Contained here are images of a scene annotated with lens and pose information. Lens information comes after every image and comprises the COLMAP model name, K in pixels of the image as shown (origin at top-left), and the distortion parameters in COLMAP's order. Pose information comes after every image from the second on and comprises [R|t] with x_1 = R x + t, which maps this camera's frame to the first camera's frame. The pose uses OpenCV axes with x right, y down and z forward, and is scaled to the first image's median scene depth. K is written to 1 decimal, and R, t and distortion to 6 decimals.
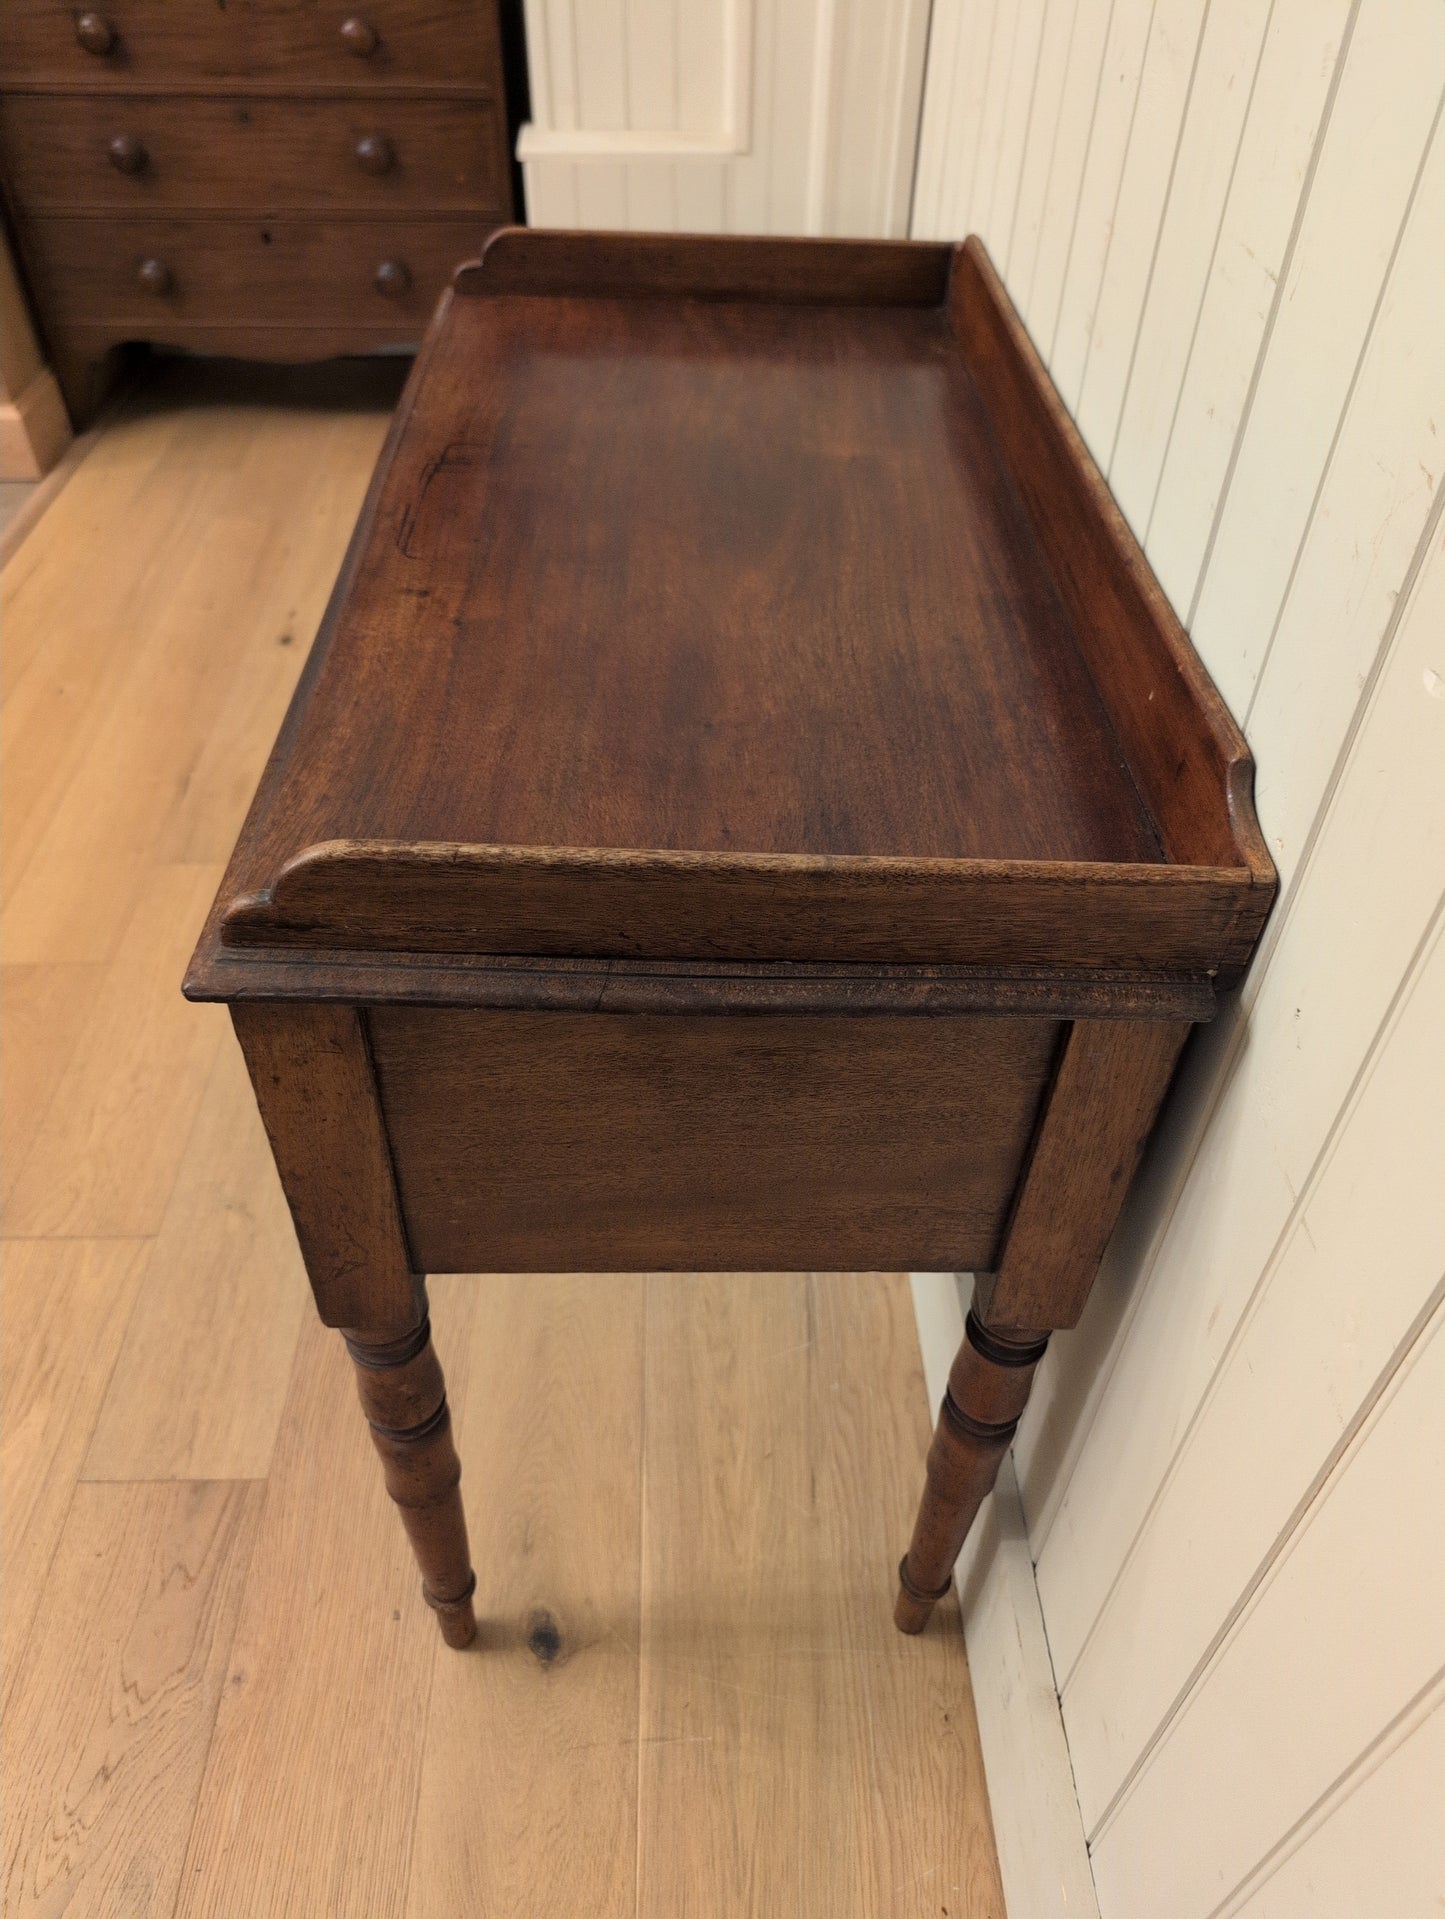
lens RADIAL K [[1396.6, 0, 720.3], [0, 1396.6, 976.1], [0, 0, 1]] dist [0.006498, -0.014487]
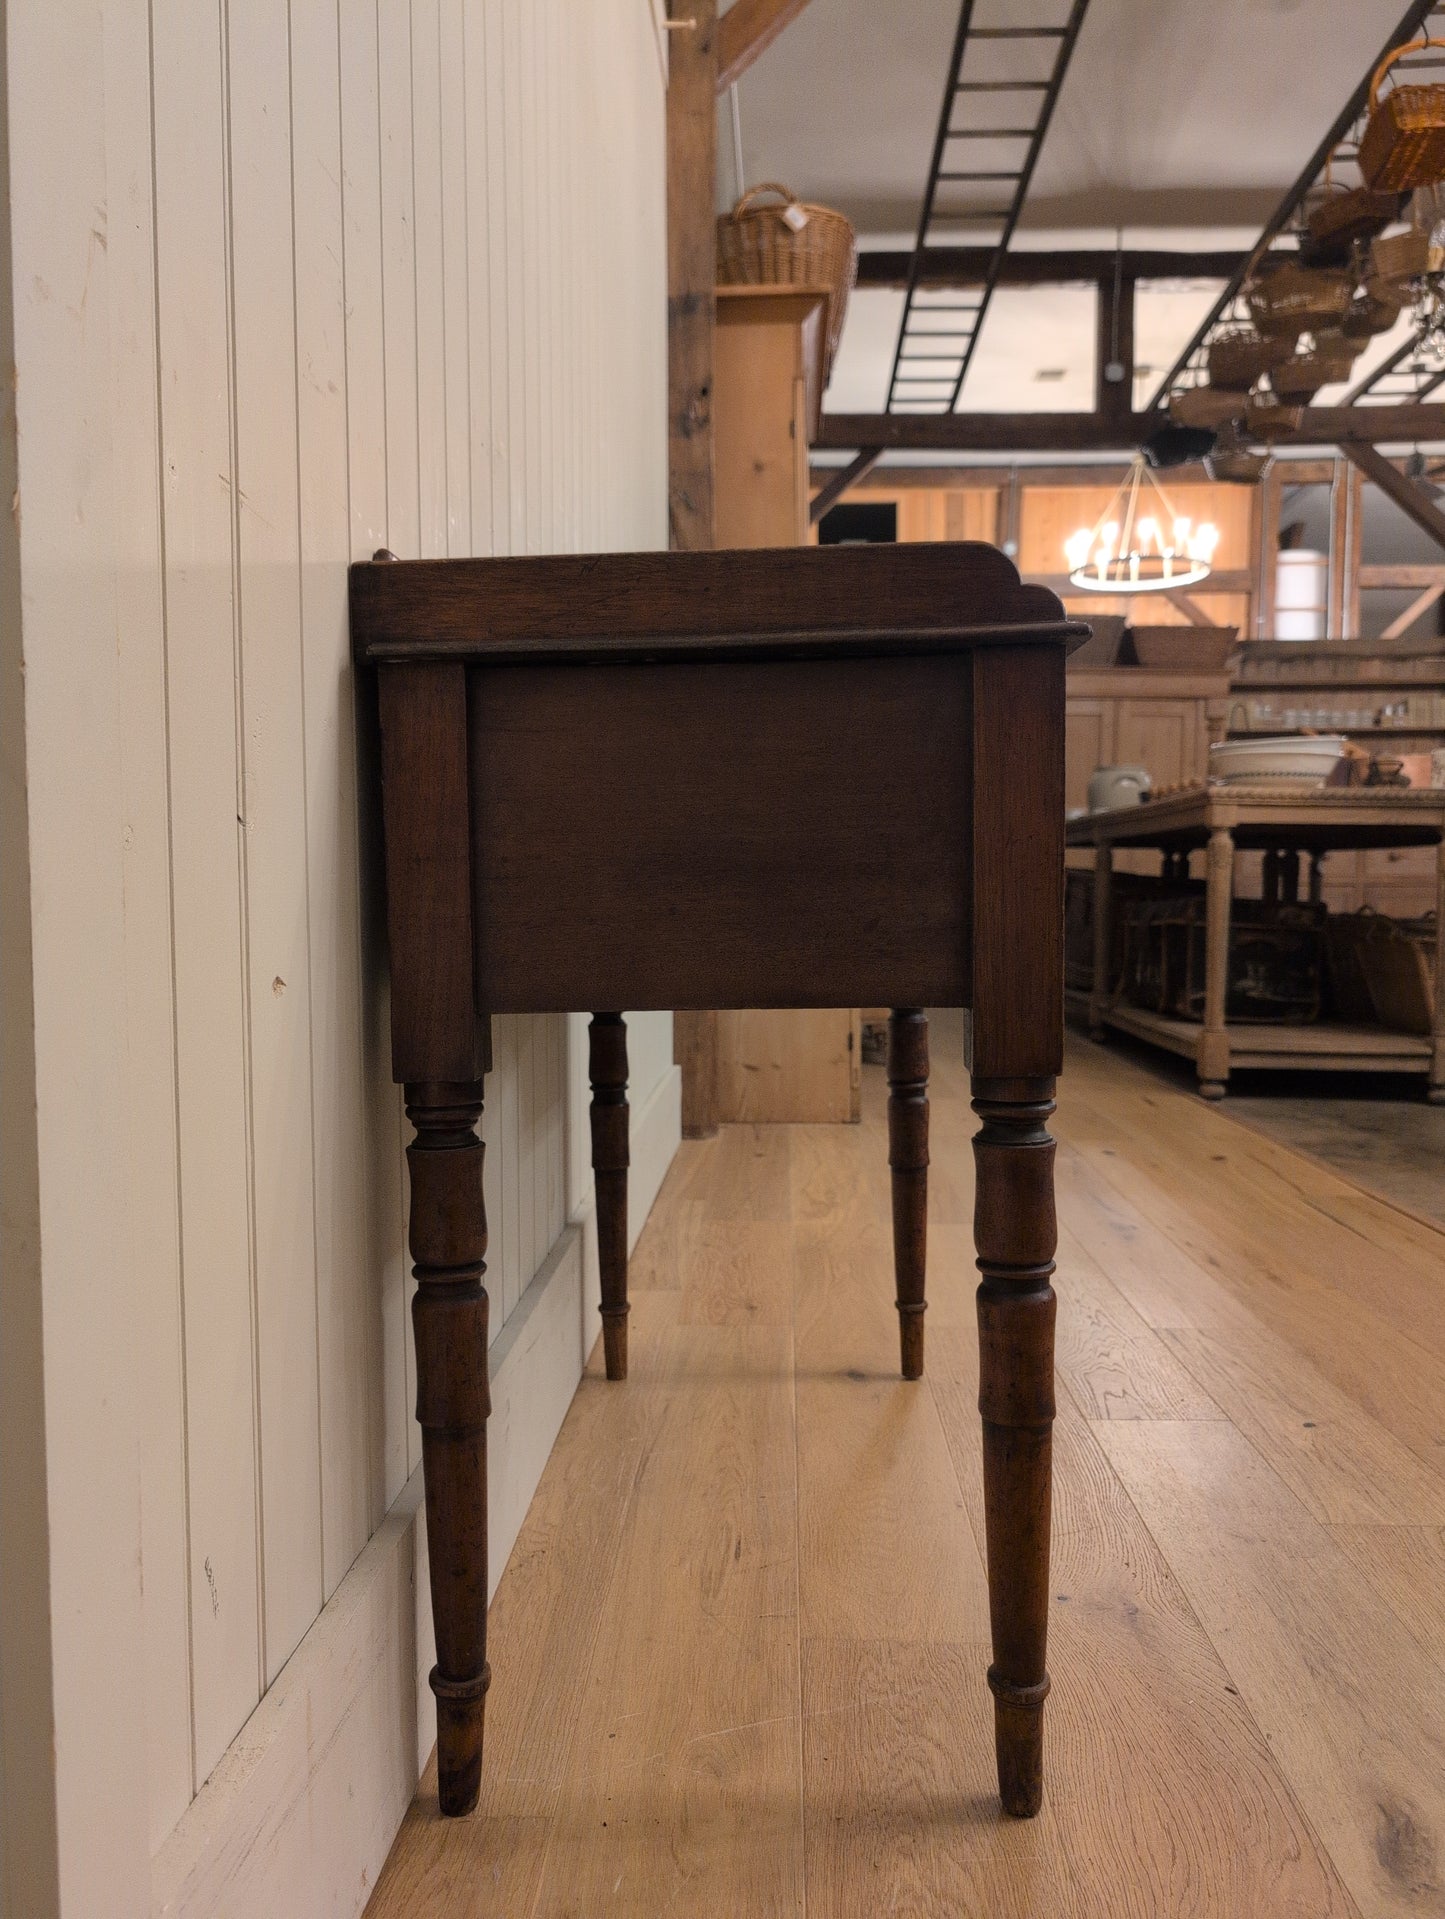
lens RADIAL K [[1396.6, 0, 709.4], [0, 1396.6, 956.9], [0, 0, 1]] dist [0.006498, -0.014487]
pose [[-0.996858, -0.016919, 0.077378, -0.077153], [0.044228, 0.691527, 0.720995, -0.979046], [-0.065707, 0.722152, -0.688606, 1.775159]]
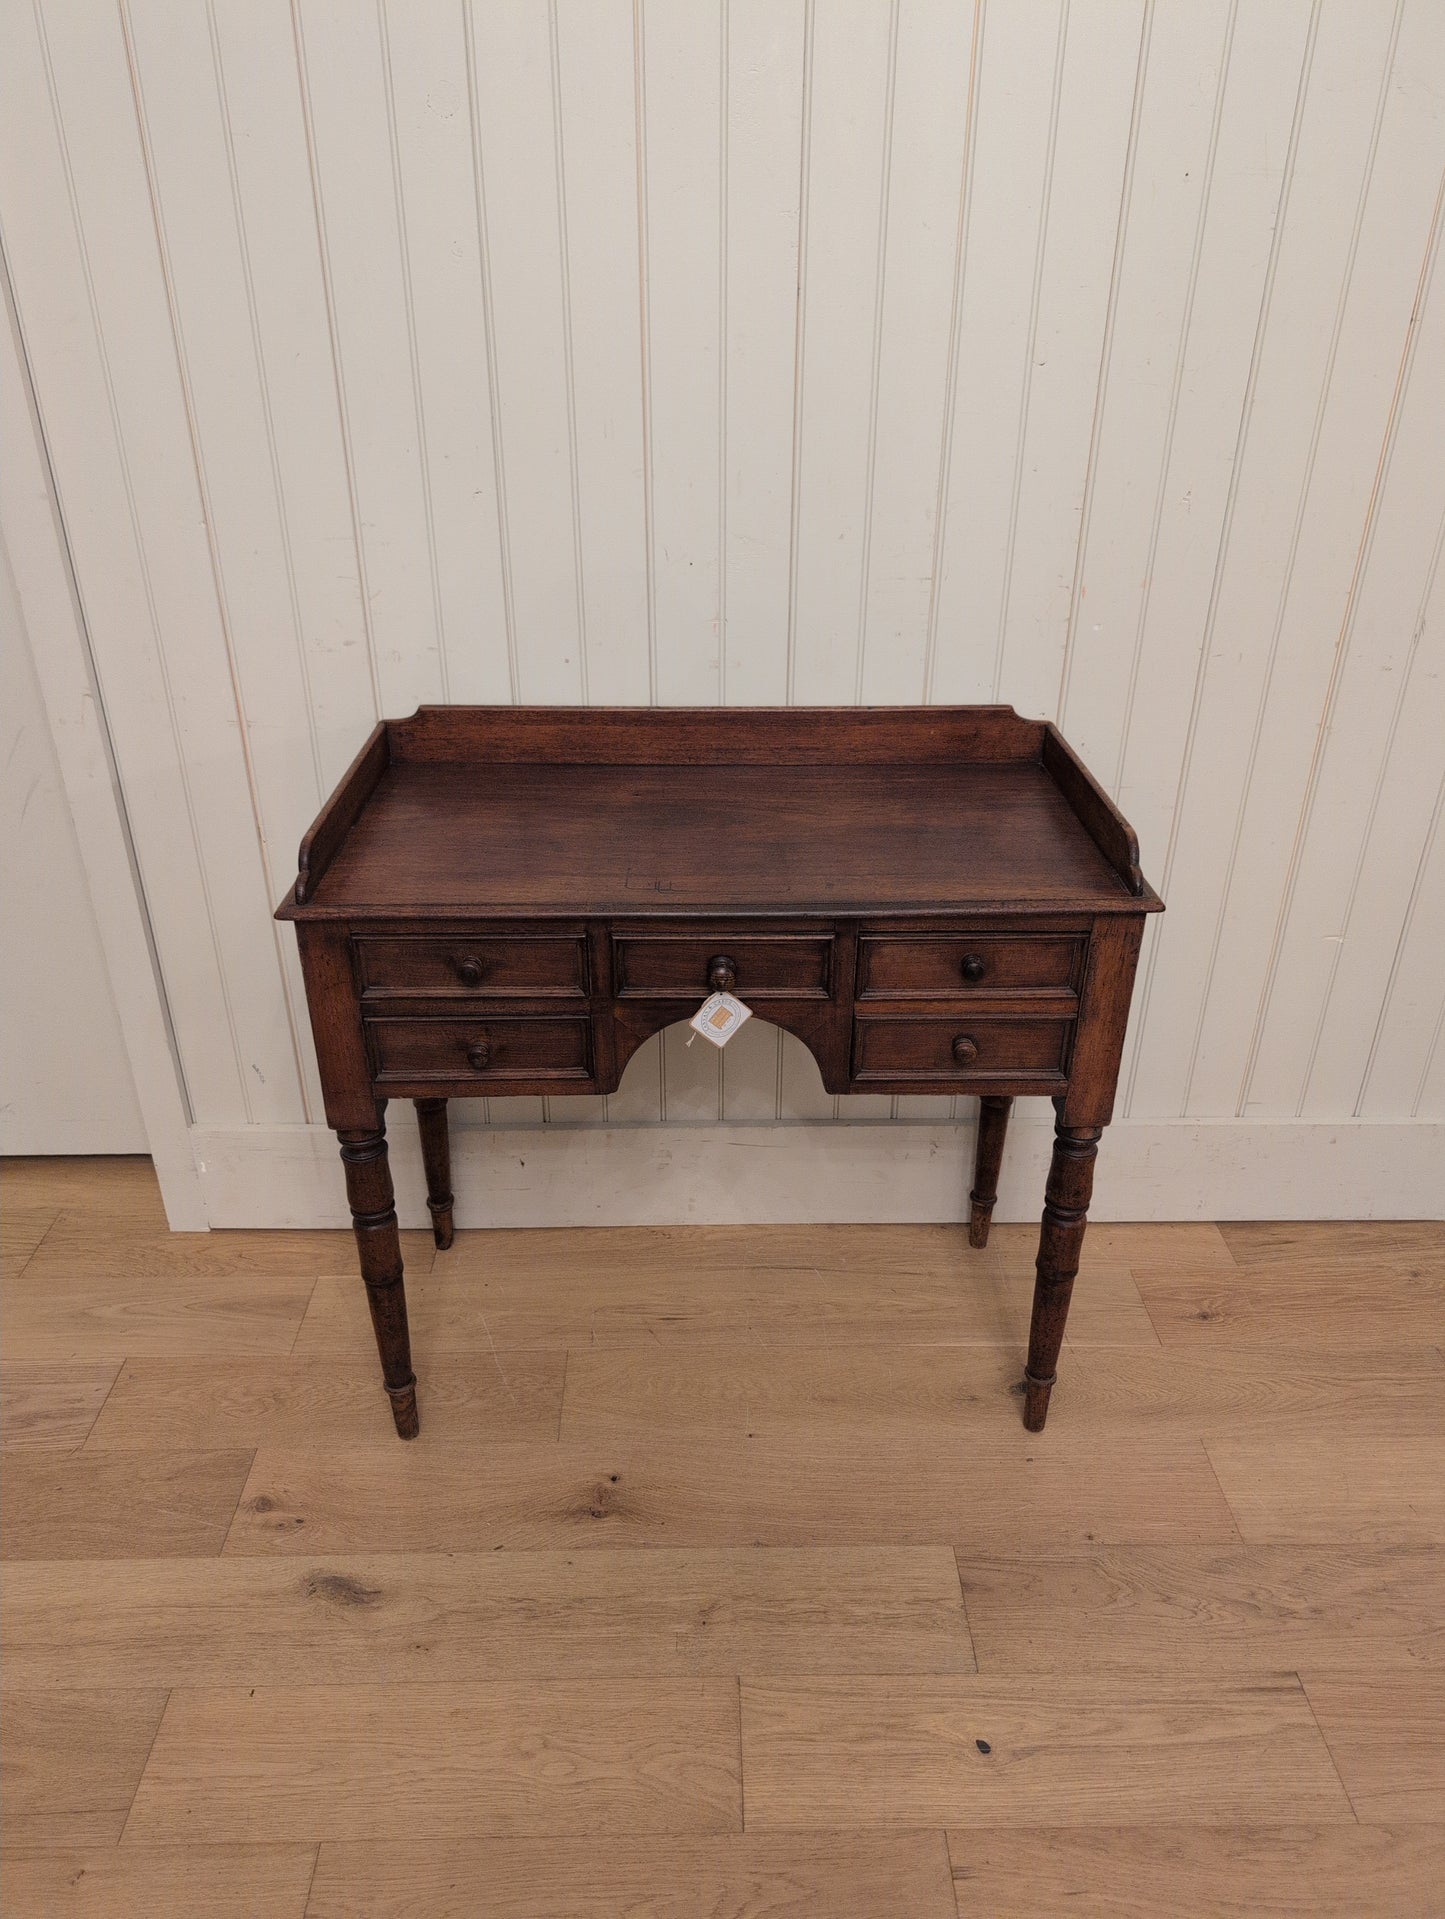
lens RADIAL K [[1396.6, 0, 727.7], [0, 1396.6, 970.8], [0, 0, 1]] dist [0.006498, -0.014487]
pose [[0.004121, -0.499700, 0.866189, -1.346325], [0.682294, 0.634657, 0.362884, -0.698655], [-0.731066, 0.589500, 0.343558, 0.406685]]
